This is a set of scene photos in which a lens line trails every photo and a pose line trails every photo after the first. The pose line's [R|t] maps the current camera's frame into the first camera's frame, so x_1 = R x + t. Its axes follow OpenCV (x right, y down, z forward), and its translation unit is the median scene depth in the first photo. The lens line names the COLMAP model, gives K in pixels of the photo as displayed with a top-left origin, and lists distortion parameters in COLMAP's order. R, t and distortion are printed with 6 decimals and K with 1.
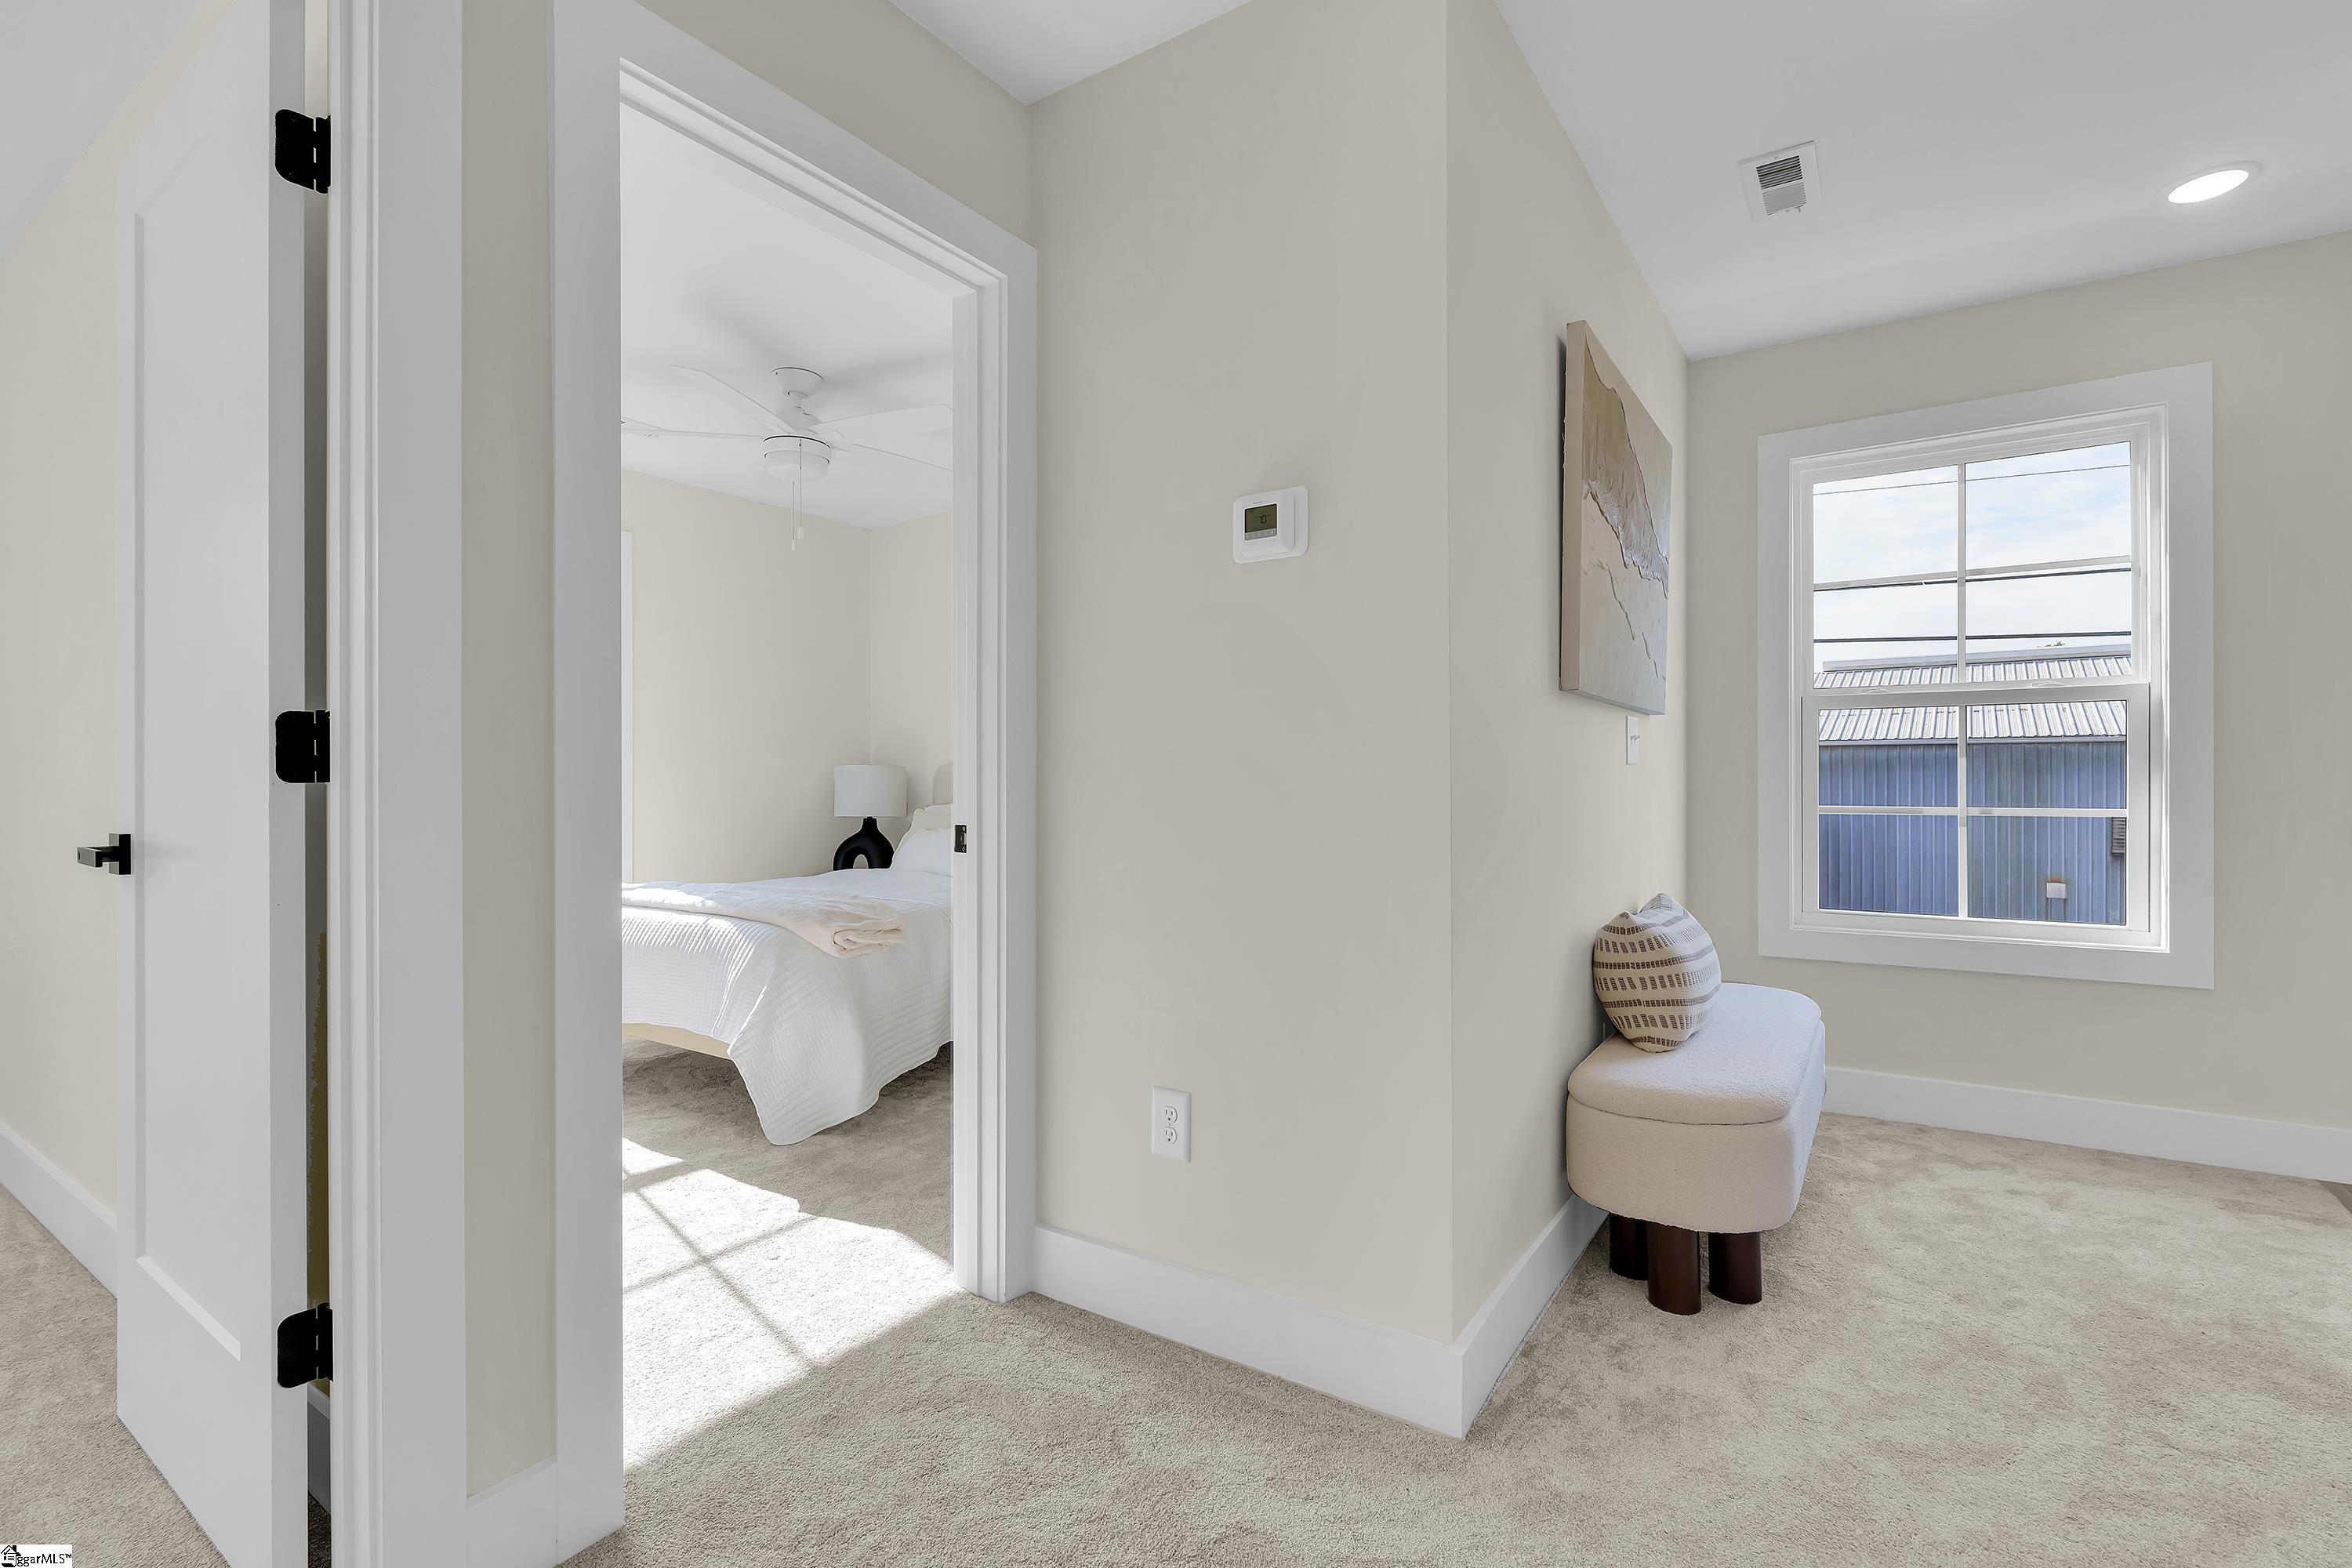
lens RADIAL K [[1063.5, 0, 1194.2], [0, 1063.5, 783.9], [0, 0, 1]] dist [-0.010852, -0.000750]
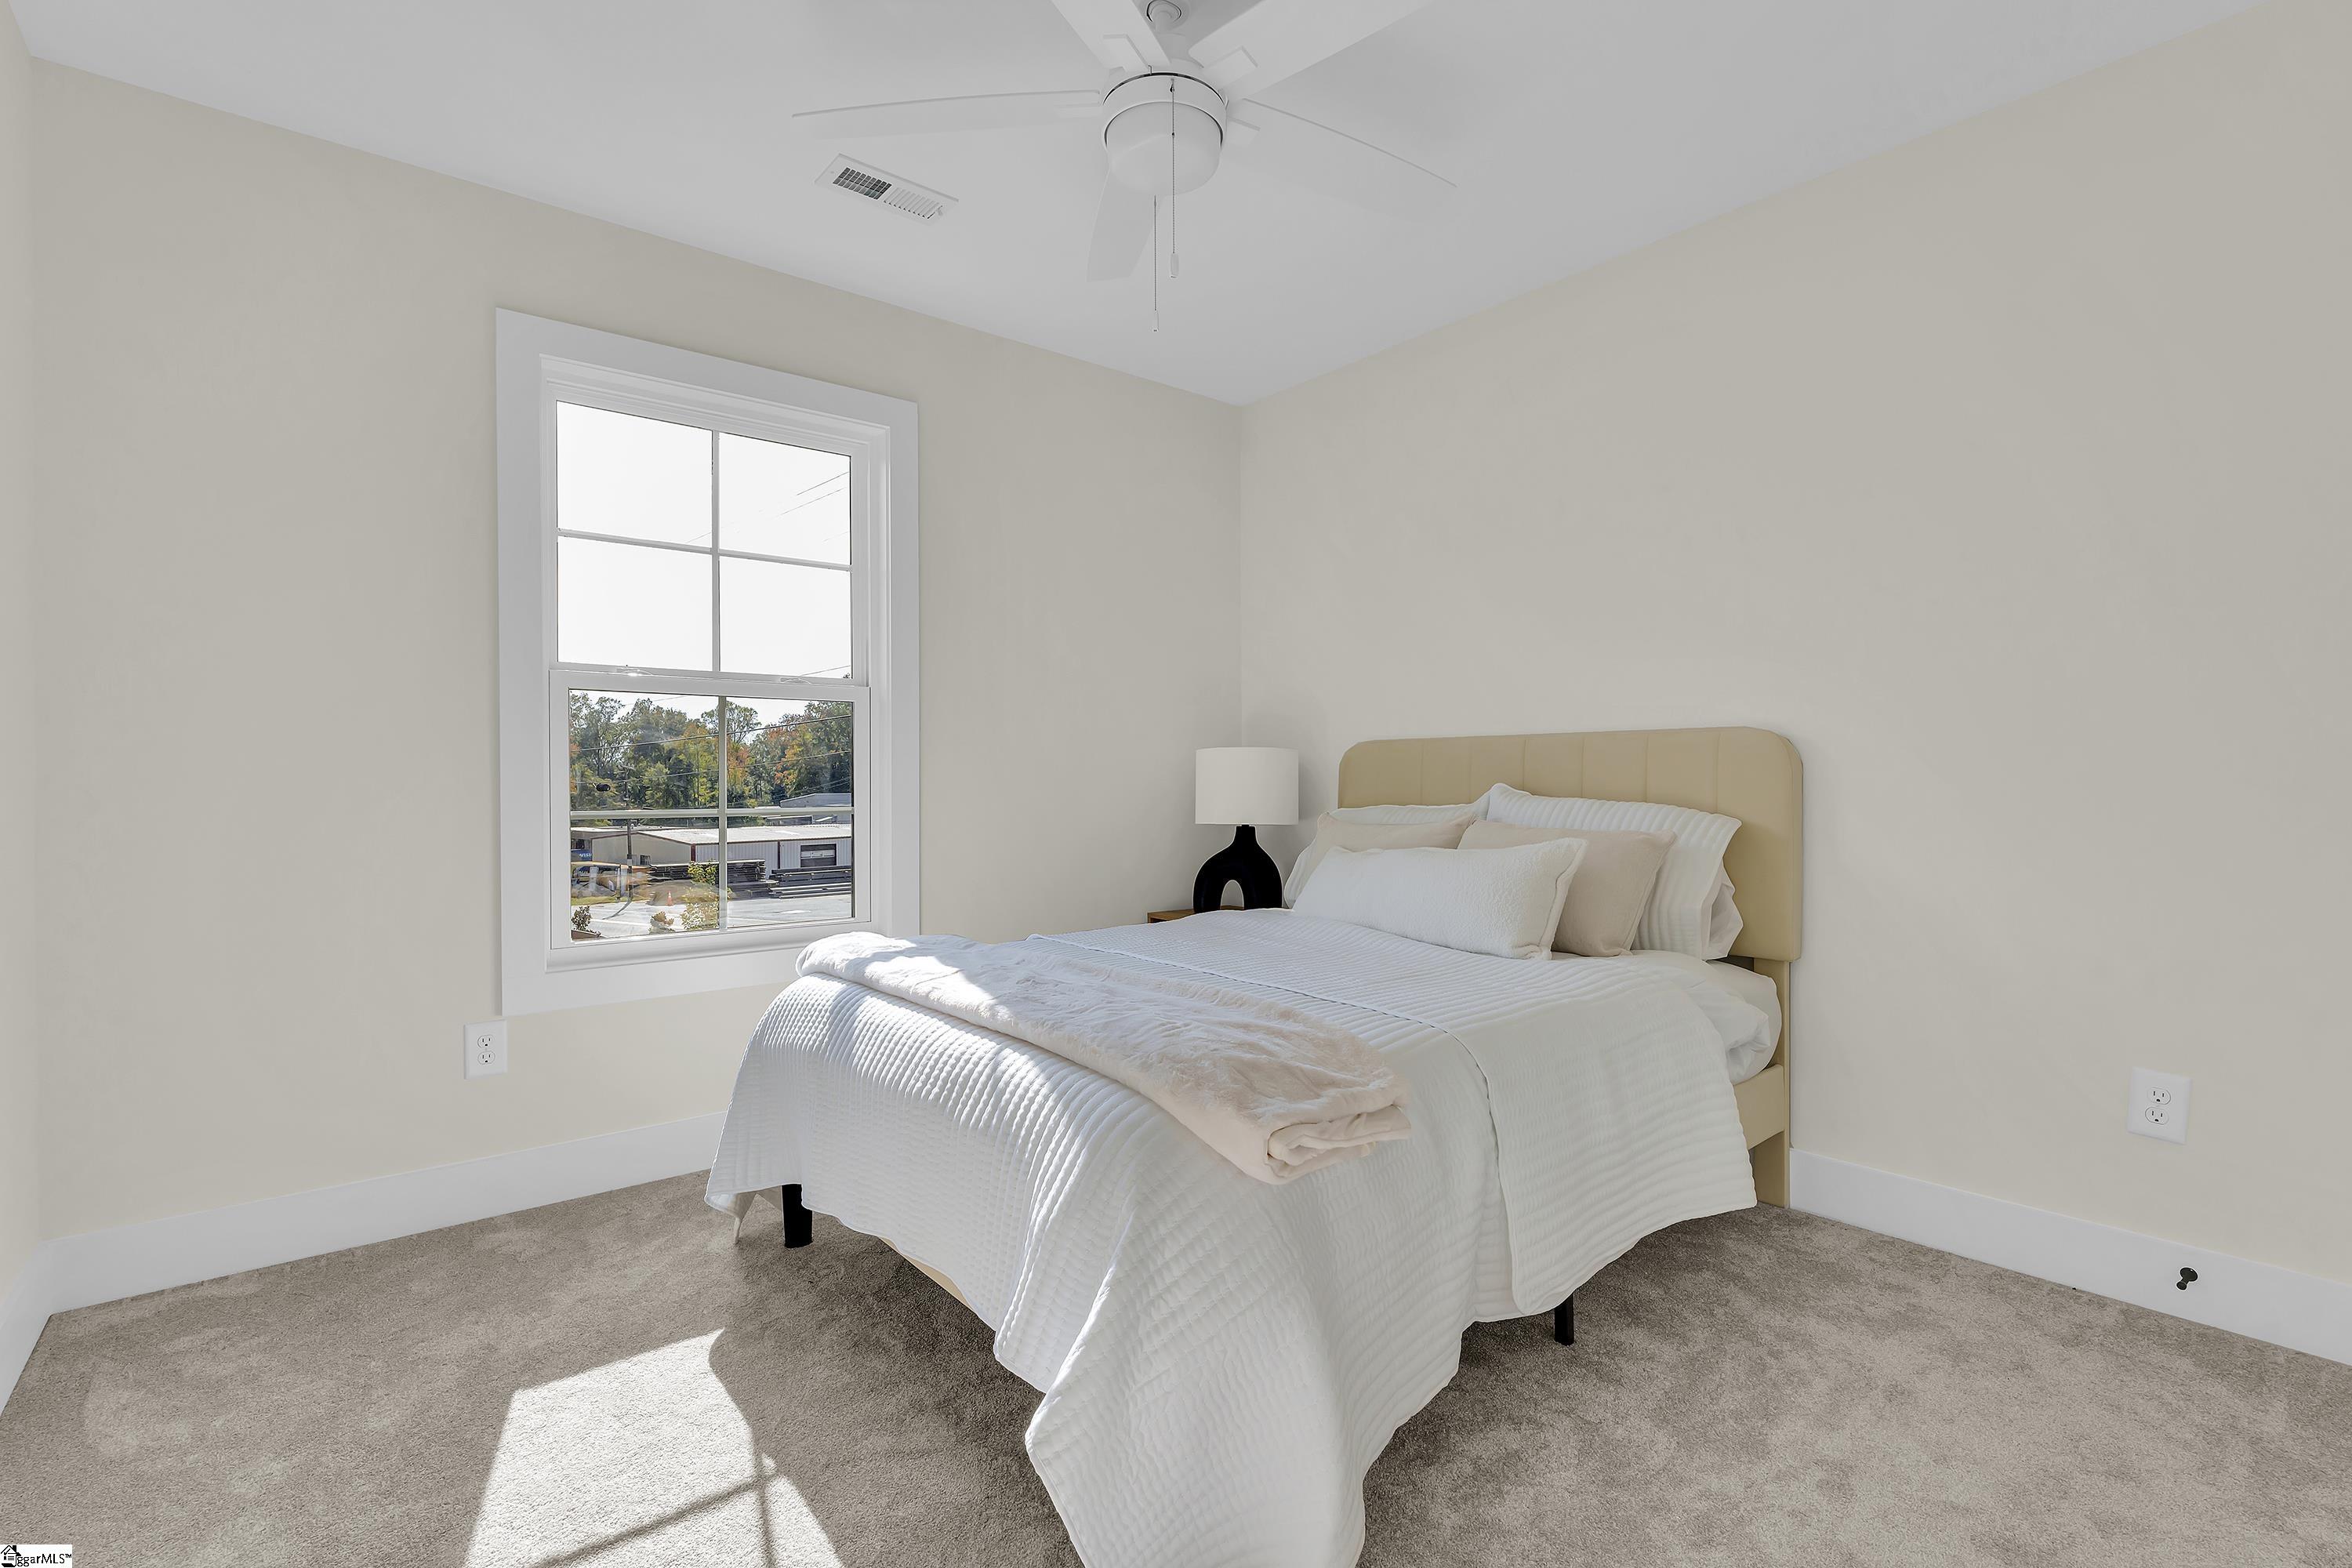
lens RADIAL K [[1063.5, 0, 1173.0], [0, 1063.5, 780.6], [0, 0, 1]] dist [-0.010852, -0.000750]
pose [[0.952863, 0.000441, -0.303402, -0.236083], [0.000682, 0.999993, 0.003594, 0.001343], [0.303401, -0.003632, 0.952856, 0.564921]]
